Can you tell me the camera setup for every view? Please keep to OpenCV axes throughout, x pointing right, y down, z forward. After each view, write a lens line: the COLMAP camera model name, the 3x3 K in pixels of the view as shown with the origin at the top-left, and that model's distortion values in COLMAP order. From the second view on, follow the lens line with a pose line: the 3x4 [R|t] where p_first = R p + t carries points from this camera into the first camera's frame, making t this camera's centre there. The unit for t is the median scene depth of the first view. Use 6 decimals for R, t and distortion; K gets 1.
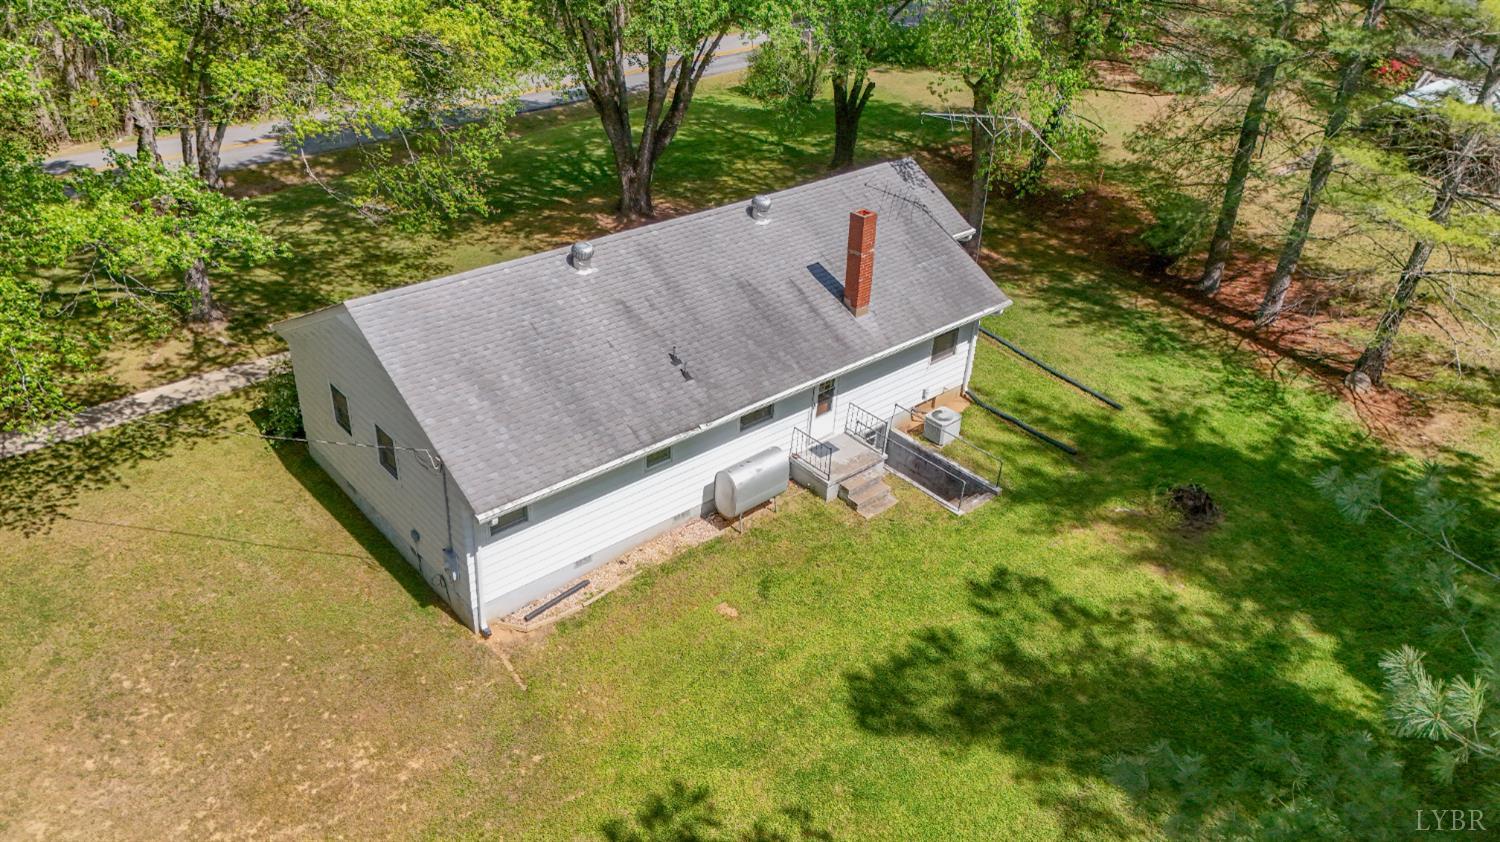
lens RADIAL K [[1106.1, 0, 750.0], [0, 1106.1, 421.0], [0, 0, 1]] dist [0.072388, -0.062046]
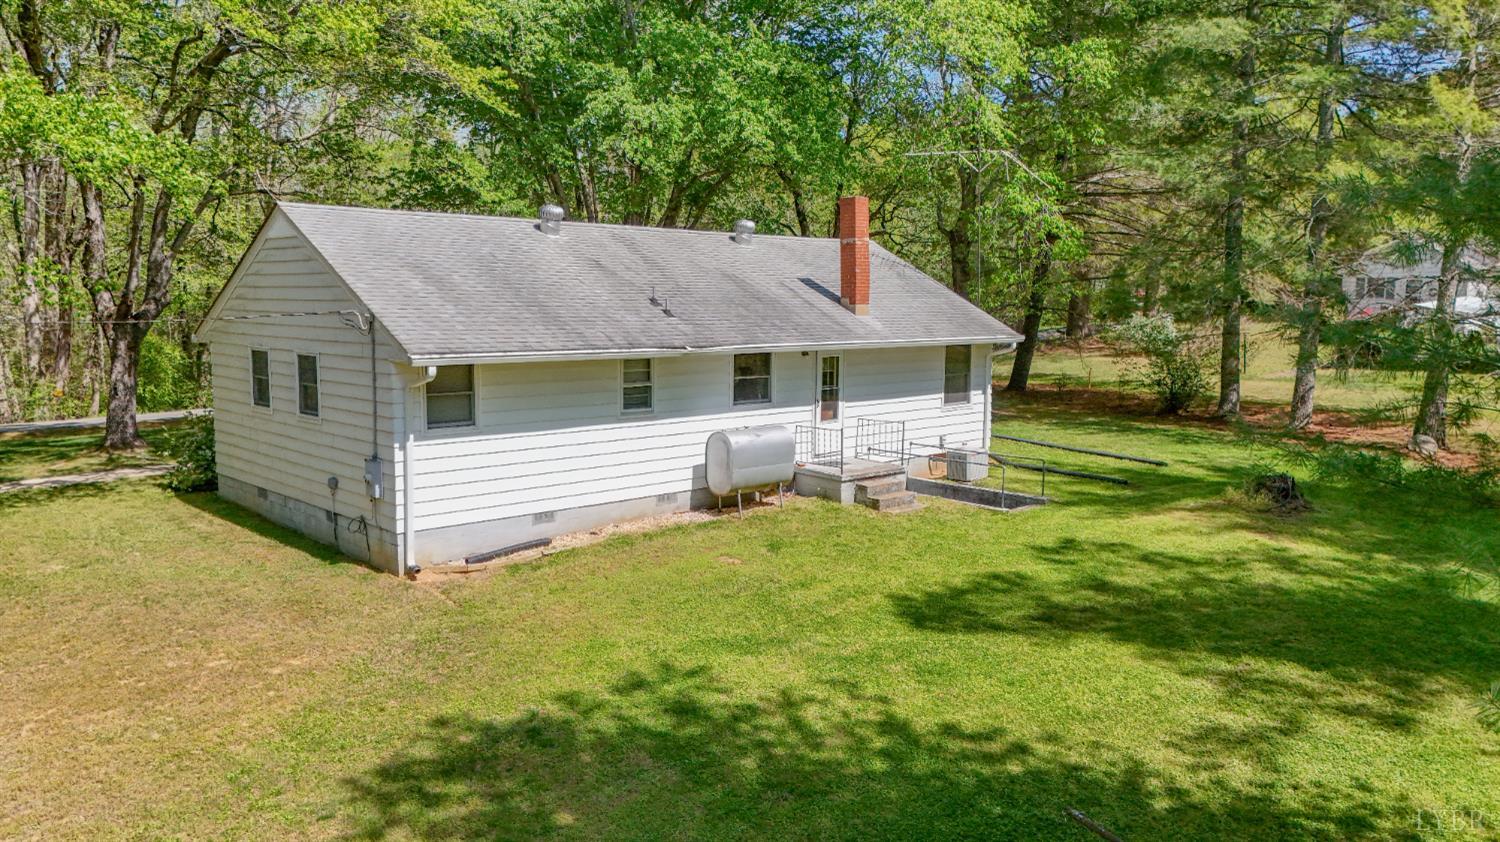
lens RADIAL K [[1117.0, 0, 750.0], [0, 1117.0, 421.0], [0, 0, 1]] dist [0.054007, -0.037375]
pose [[0.998400, -0.049295, 0.027690, -0.021951], [0.056400, 0.902782, -0.426385, 0.413548], [-0.003979, 0.427264, 0.904118, 0.245914]]
